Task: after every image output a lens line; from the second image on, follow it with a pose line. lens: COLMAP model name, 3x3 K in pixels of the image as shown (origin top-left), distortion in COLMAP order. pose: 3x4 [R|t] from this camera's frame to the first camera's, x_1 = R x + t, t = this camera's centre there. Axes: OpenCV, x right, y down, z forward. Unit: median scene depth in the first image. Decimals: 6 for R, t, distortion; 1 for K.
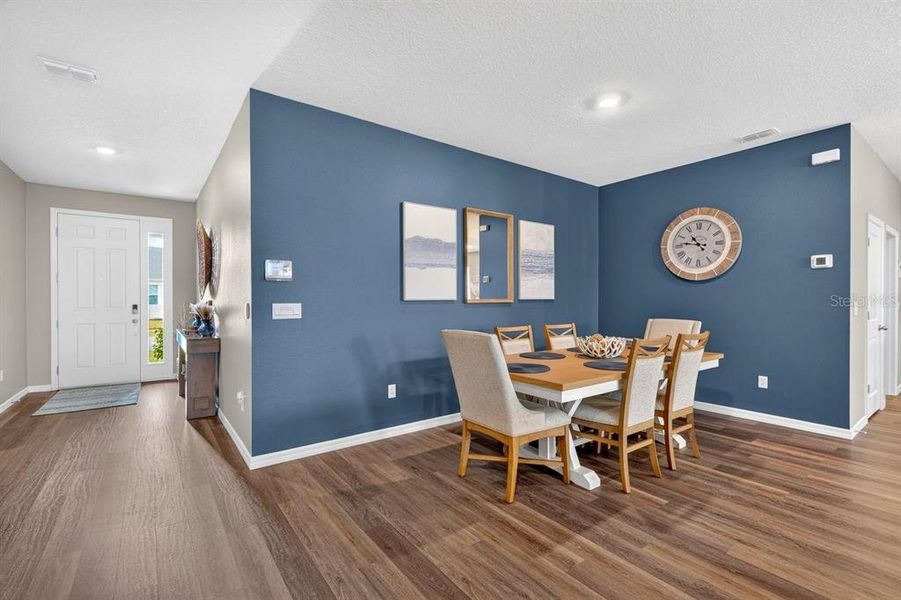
lens RADIAL K [[404.5, 0, 449.5], [0, 404.5, 300.9], [0, 0, 1]] dist [0.003914, -0.001613]
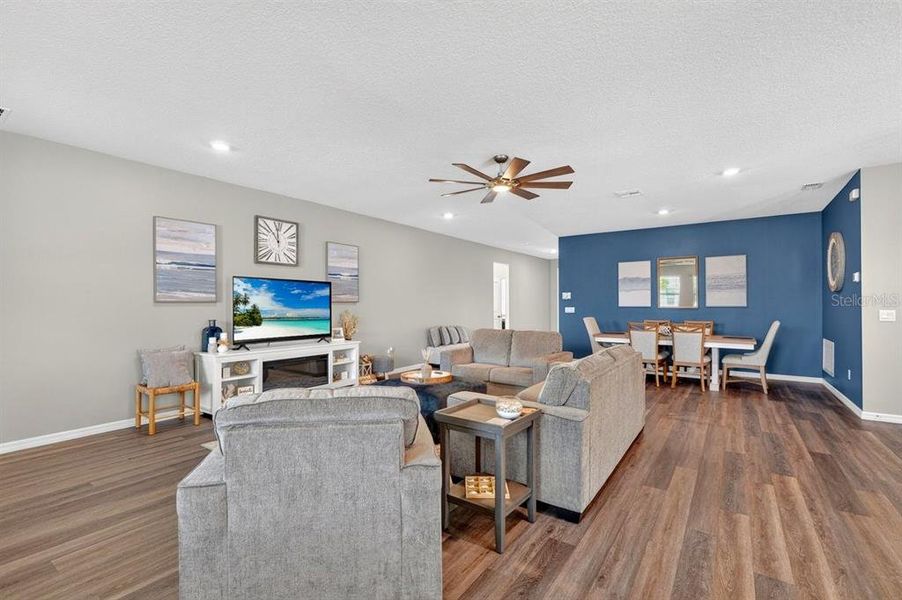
lens RADIAL K [[405.0, 0, 448.5], [0, 405.0, 302.9], [0, 0, 1]] dist [0.003914, -0.001613]
pose [[0.291704, -0.005272, -0.956494, 1.649208], [-0.010043, 0.999913, -0.008574, 0.006022], [0.956456, 0.012107, 0.291626, -0.519308]]
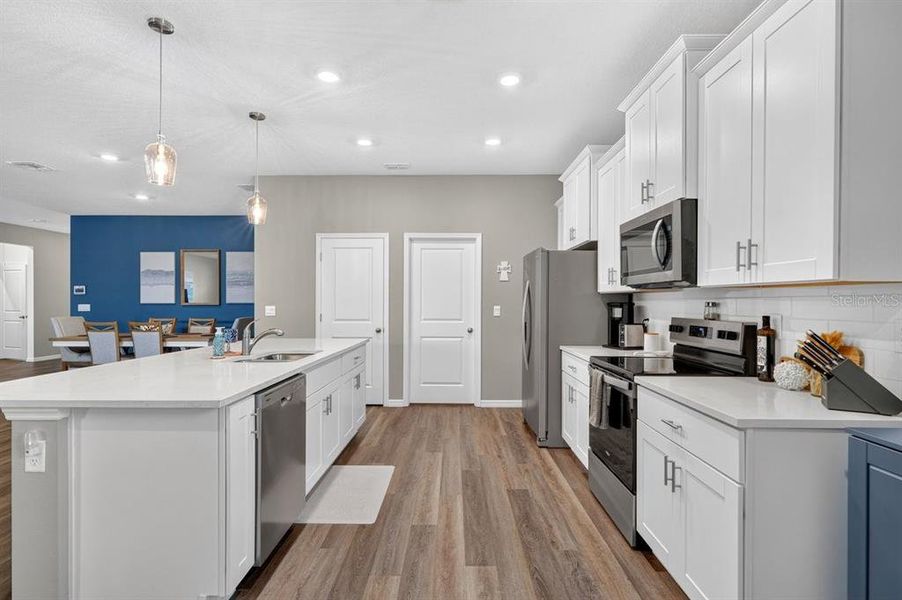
lens RADIAL K [[449.0, 0, 450.6], [0, 449.0, 297.9], [0, 0, 1]] dist [0.005873, -0.000830]
pose [[0.795510, -0.002767, -0.605935, 2.224994], [-0.005597, 0.999913, -0.011915, -0.008481], [0.605915, 0.012871, 0.795425, 0.174157]]
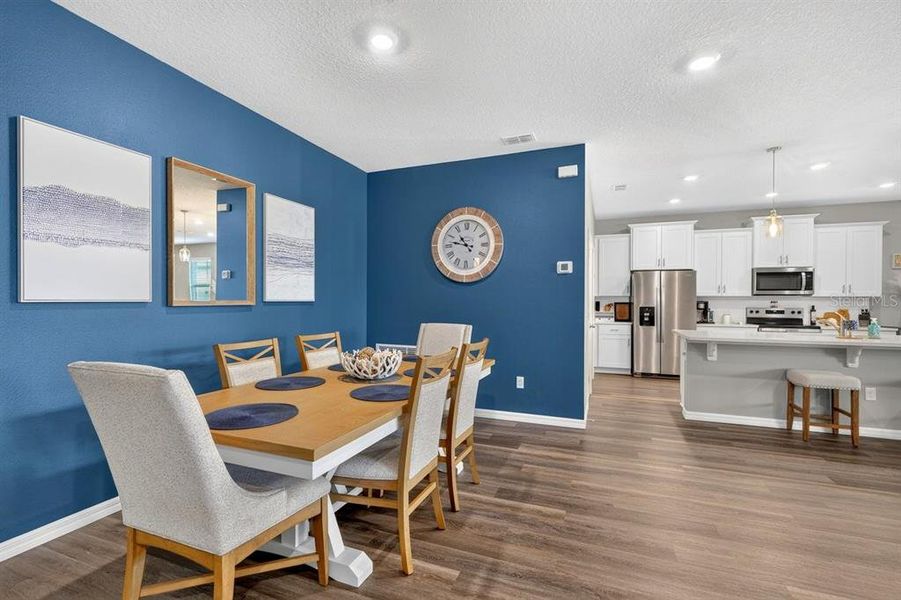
lens RADIAL K [[404.5, 0, 449.0], [0, 404.5, 301.6], [0, 0, 1]] dist [0.003914, -0.001613]
pose [[0.847384, 0.004110, 0.530965, 0.076982], [-0.002926, 0.999991, -0.003071, -0.001529], [-0.530972, 0.001049, 0.847388, 0.233217]]
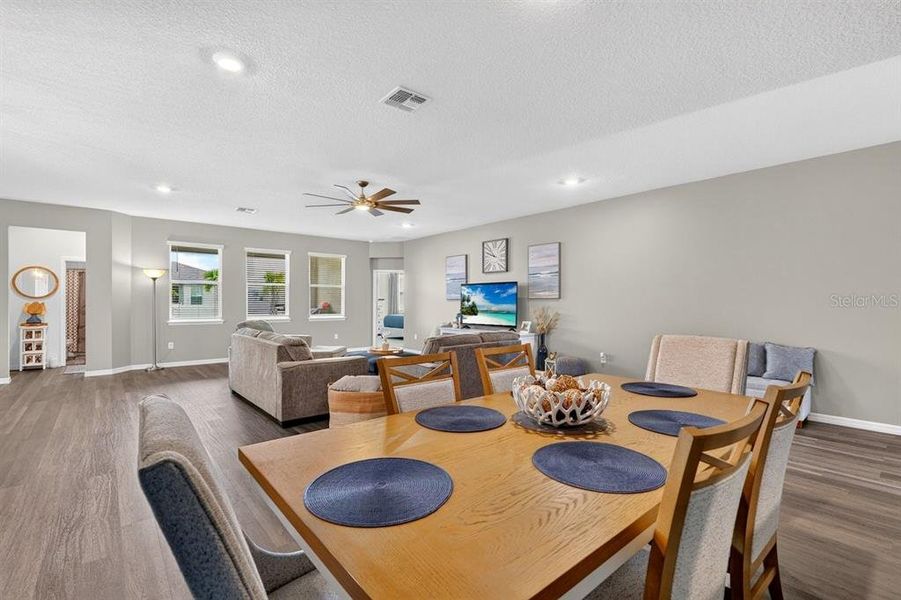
lens RADIAL K [[404.5, 0, 453.9], [0, 404.5, 304.2], [0, 0, 1]] dist [0.003914, -0.001613]
pose [[-0.997829, 0.000870, -0.065859, 0.447899], [0.000023, 0.999917, 0.012868, -0.006199], [0.065864, 0.012838, -0.997746, 1.261800]]
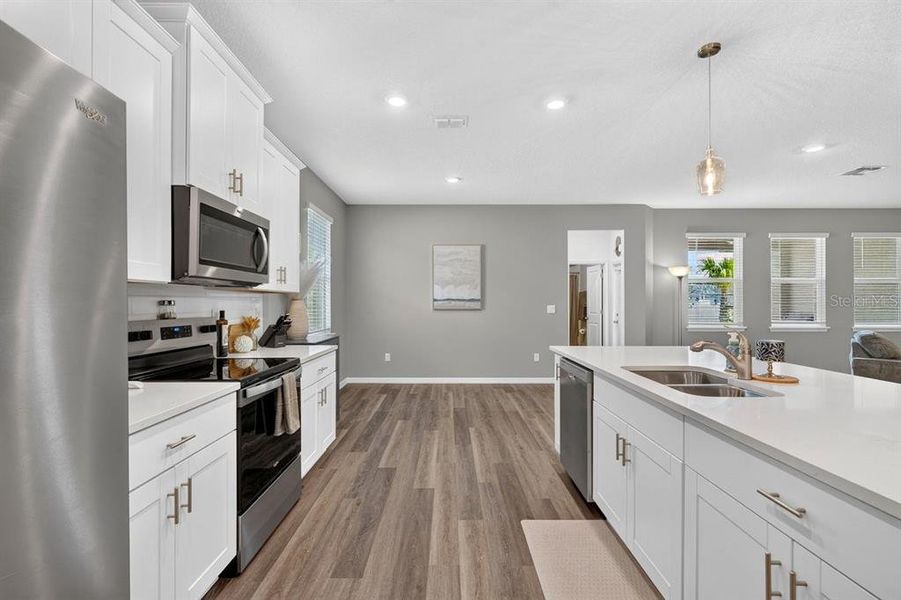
lens RADIAL K [[404.5, 0, 450.7], [0, 404.5, 306.8], [0, 0, 1]] dist [0.003914, -0.001613]
pose [[-0.802414, -0.006955, 0.596727, 1.467482], [0.002994, 0.999873, 0.015679, -0.011183], [-0.596760, 0.014368, -0.802291, 1.167251]]
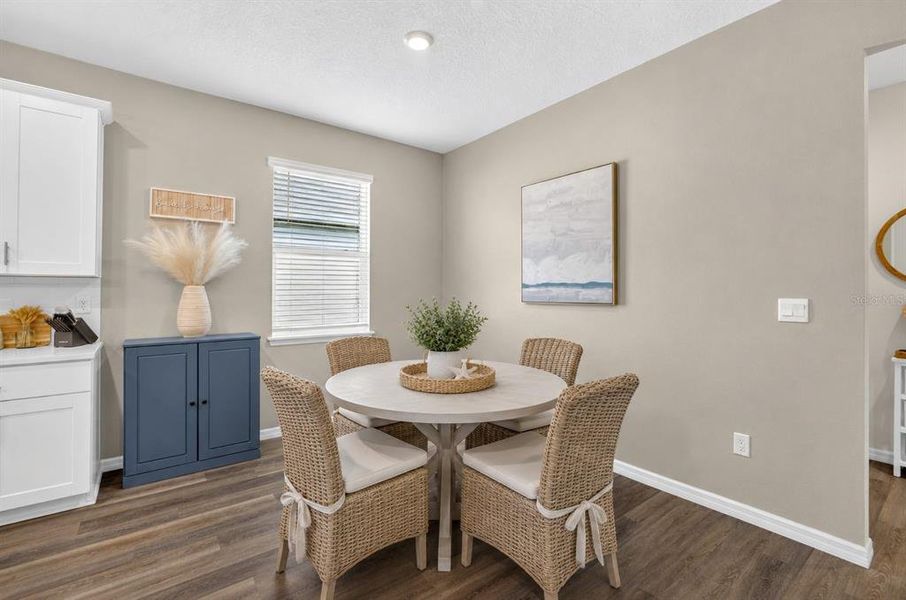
lens RADIAL K [[416.6, 0, 463.0], [0, 416.6, 284.0], [0, 0, 1]] dist [-0.001807, 0.000061]
pose [[-0.020729, 0.007983, 0.999753, 1.573324], [0.003245, 0.999963, -0.007918, -0.008841], [-0.999780, 0.003080, -0.020754, 0.083534]]
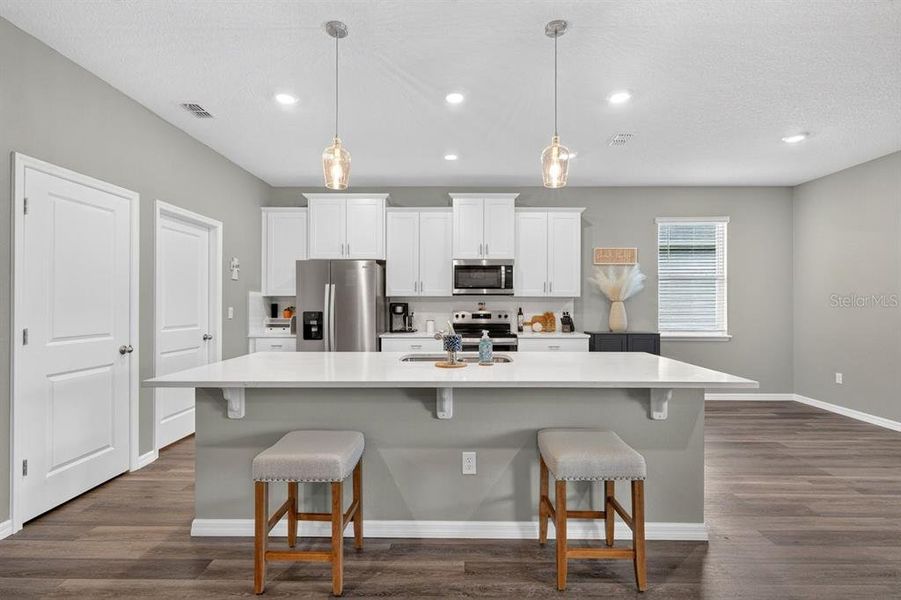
lens RADIAL K [[414.5, 0, 449.0], [0, 414.5, 300.4], [0, 0, 1]] dist [0.003863, -0.000775]
pose [[0.610121, 0.005743, 0.792288, 0.965038], [0.002802, 0.999952, -0.009406, -0.007355], [-0.792304, 0.007959, 0.610075, 0.189374]]
